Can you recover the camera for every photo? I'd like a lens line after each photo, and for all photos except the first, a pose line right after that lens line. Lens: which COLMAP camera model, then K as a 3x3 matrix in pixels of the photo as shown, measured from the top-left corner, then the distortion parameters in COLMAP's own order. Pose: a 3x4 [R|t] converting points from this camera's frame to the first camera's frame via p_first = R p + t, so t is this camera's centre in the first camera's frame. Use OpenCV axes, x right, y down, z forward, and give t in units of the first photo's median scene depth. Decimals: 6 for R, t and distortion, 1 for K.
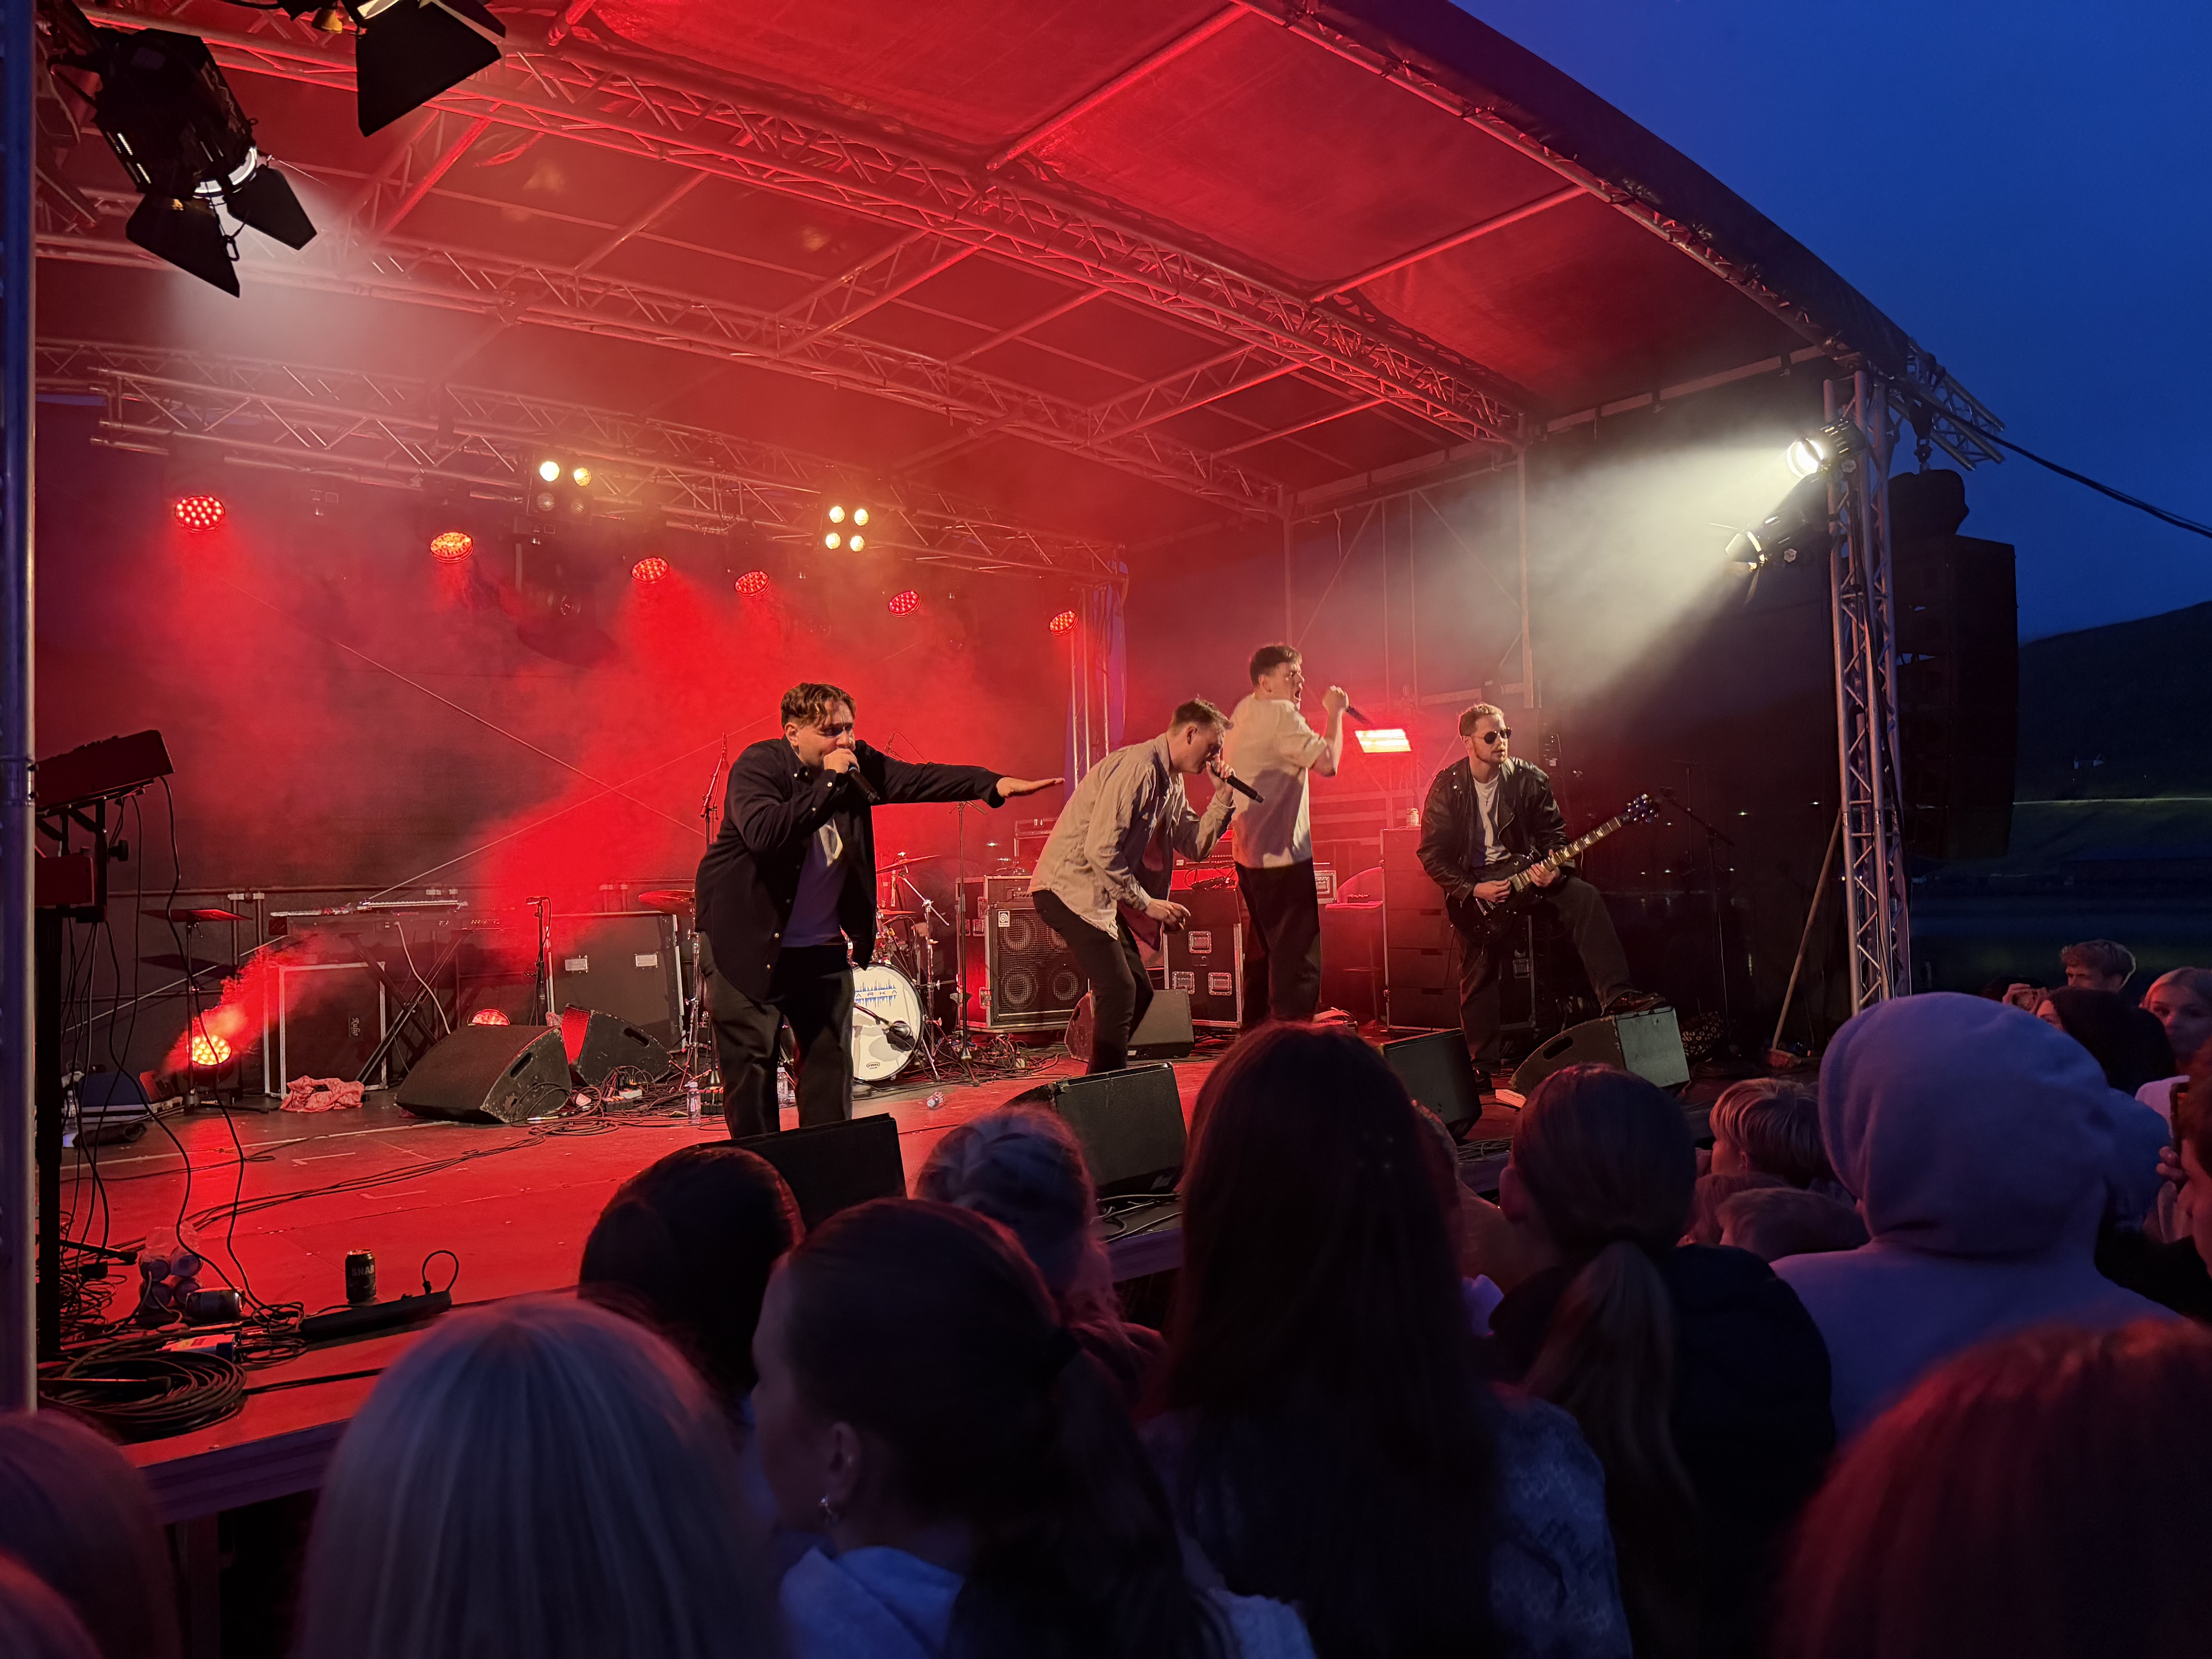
lens RADIAL K [[1547.0, 0, 1116.7], [0, 1547.0, 843.2], [0, 0, 1]] dist [0.052126, -0.065174]
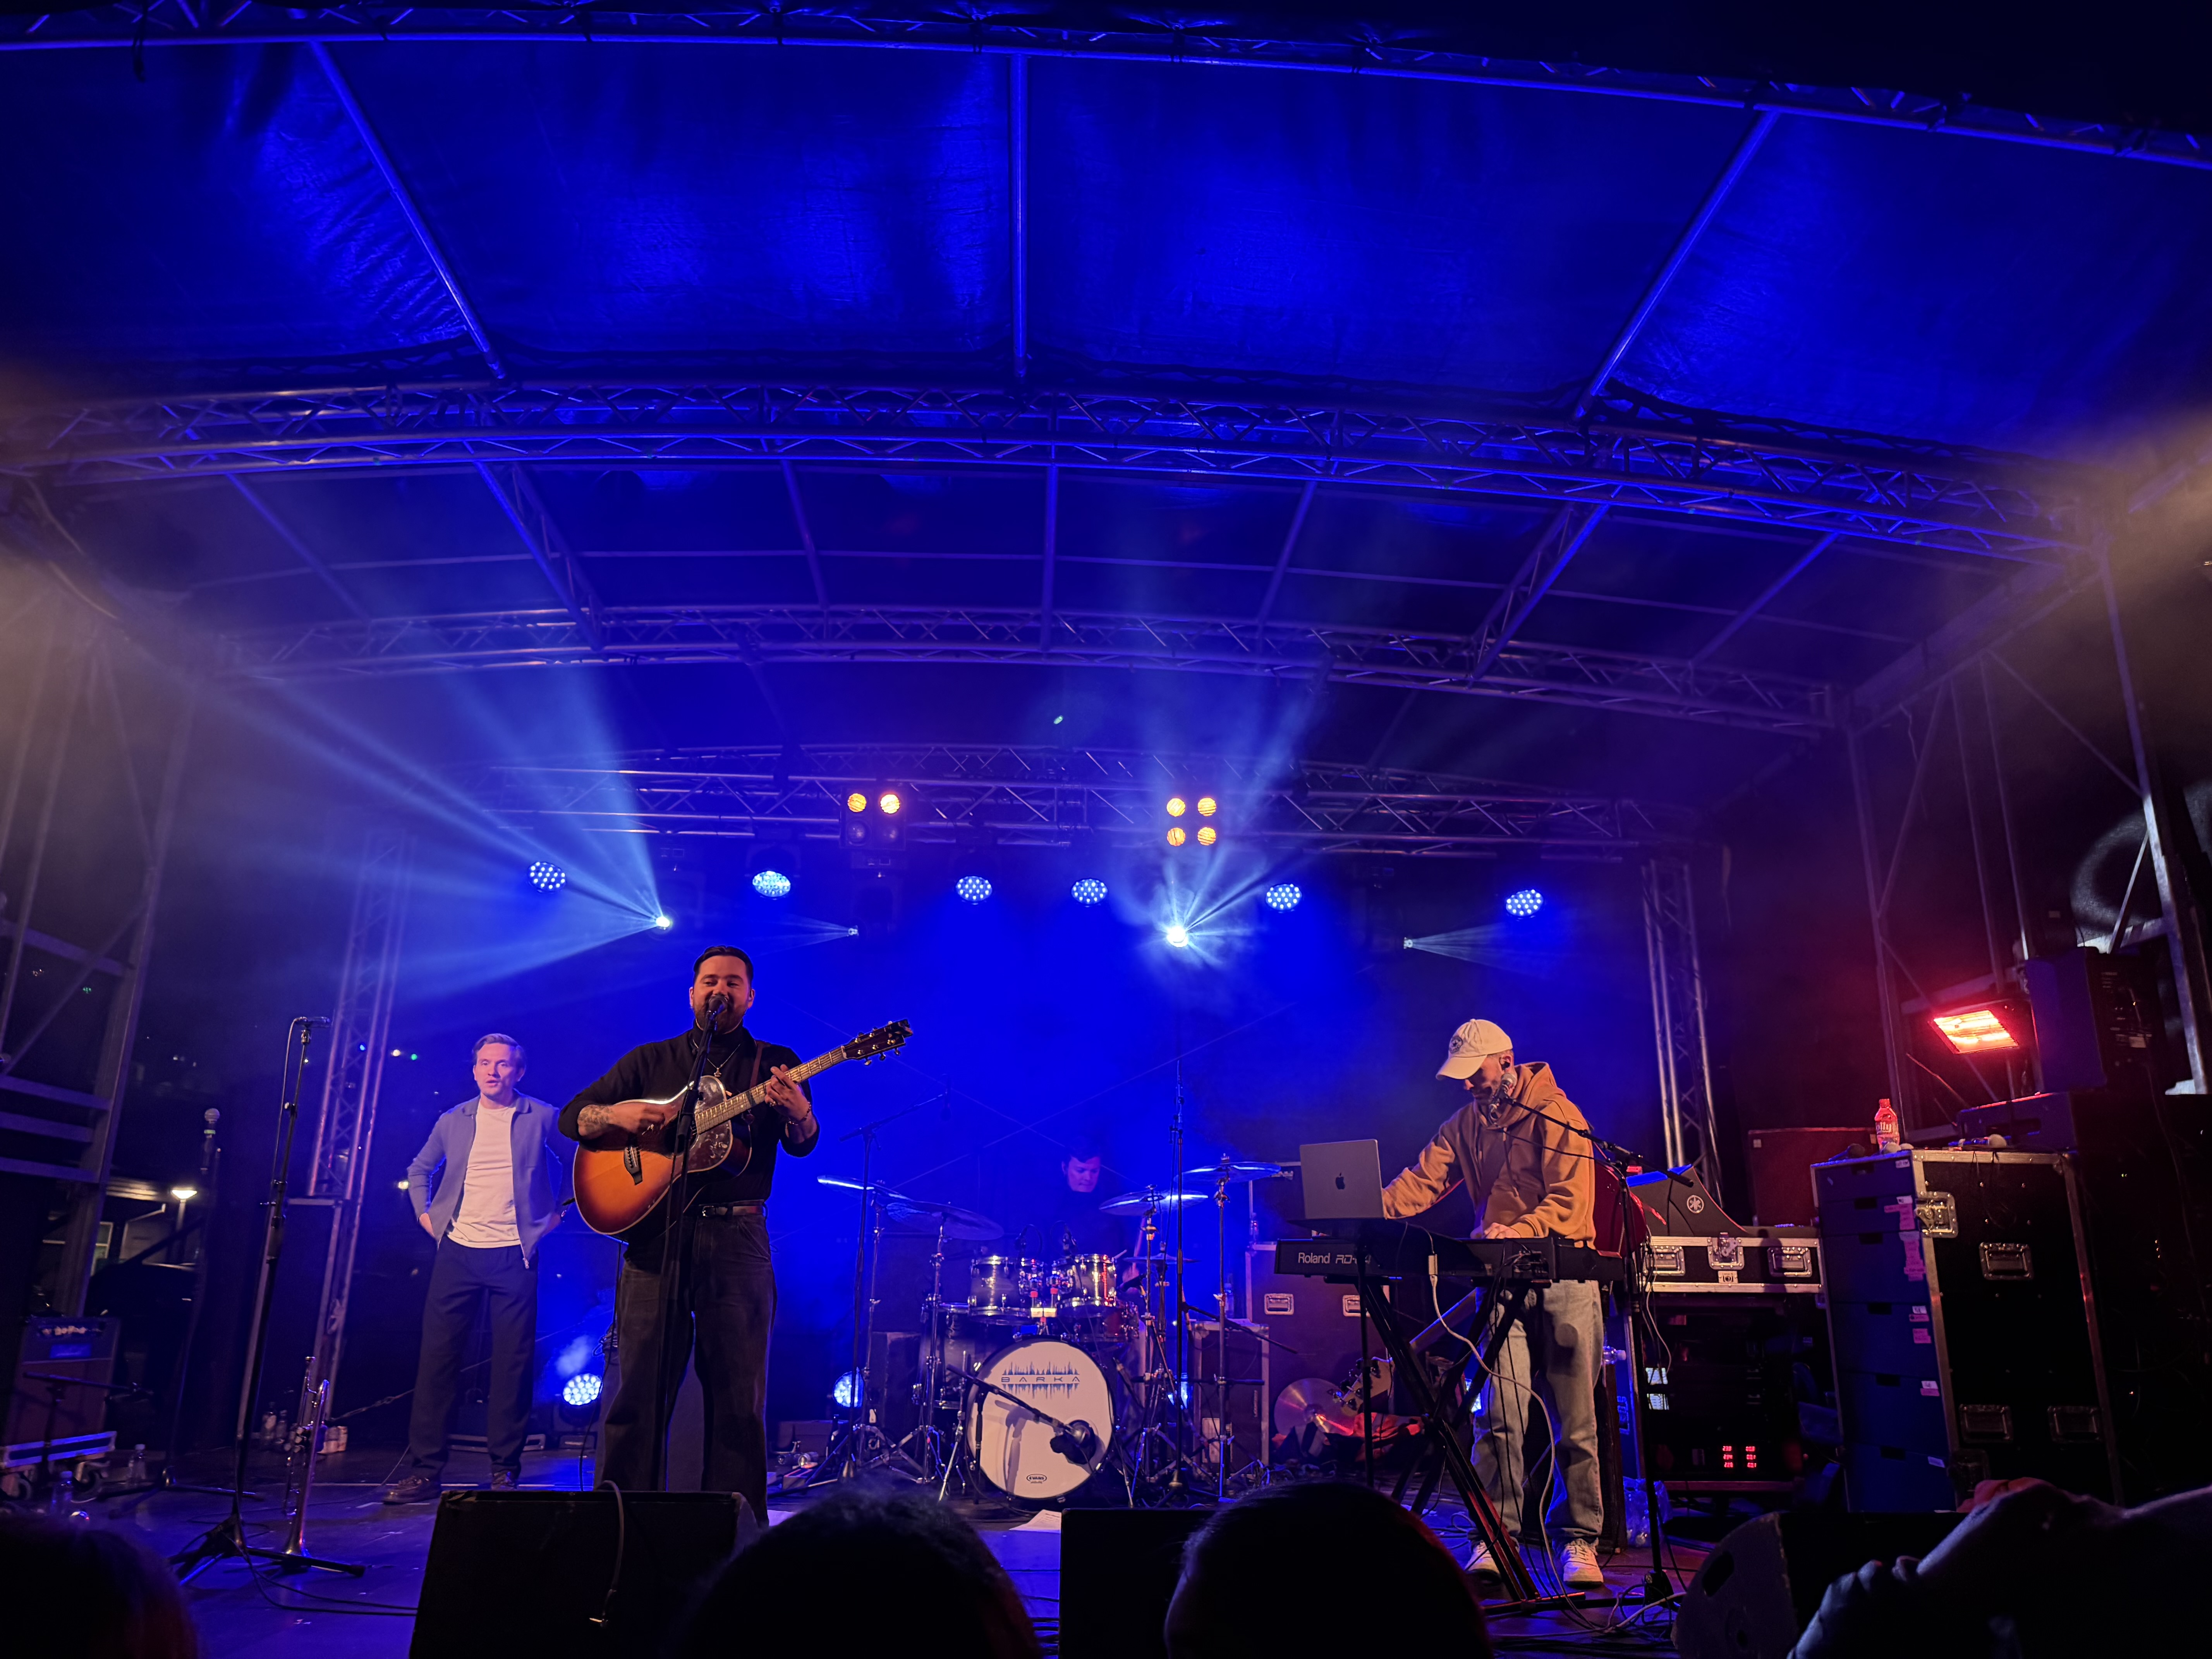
lens RADIAL K [[1547.0, 0, 1120.2], [0, 1547.0, 820.7], [0, 0, 1]] dist [0.052126, -0.065174]
pose [[0.784868, -0.137895, -0.604126, 0.329096], [-0.012953, 0.971061, -0.238479, 0.007779], [0.619528, 0.195000, 0.760368, 0.306873]]
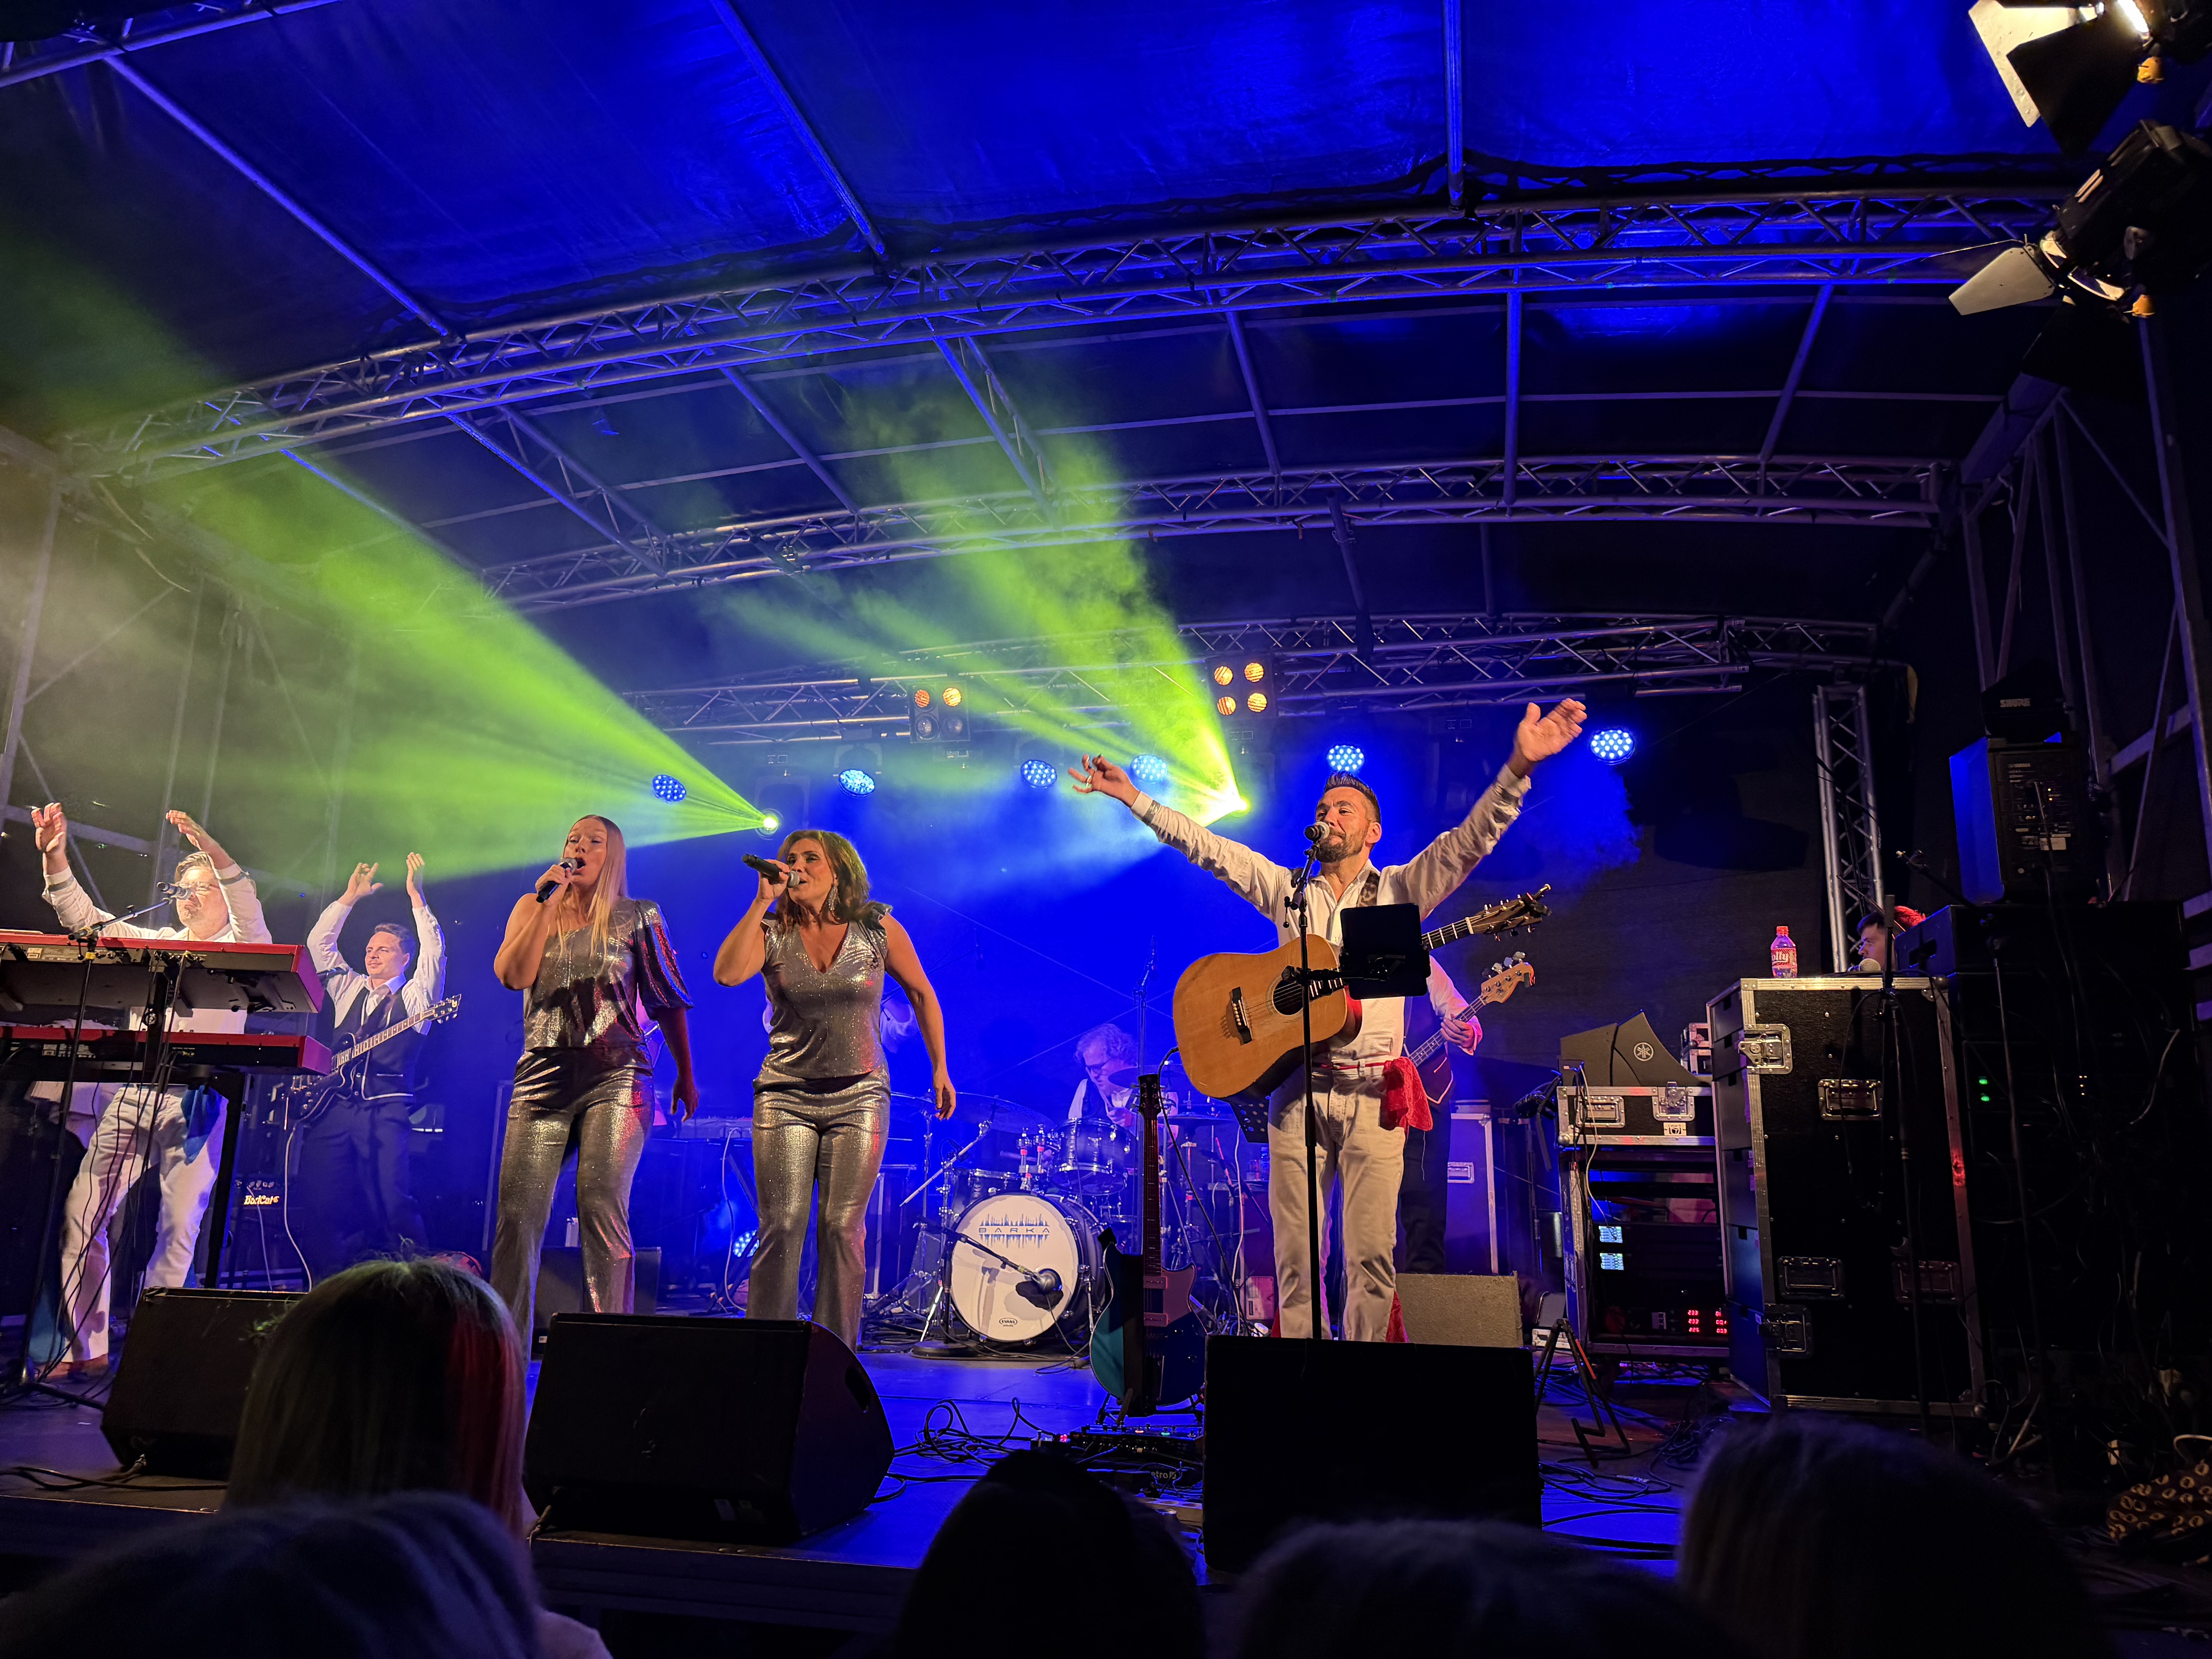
lens RADIAL K [[1547.0, 0, 1129.6], [0, 1547.0, 841.3], [0, 0, 1]] dist [0.052126, -0.065174]
pose [[0.571836, -0.131918, -0.809692, 0.481637], [-0.000268, 0.986956, -0.160988, 0.021021], [0.820368, 0.092276, 0.564342, 0.473550]]
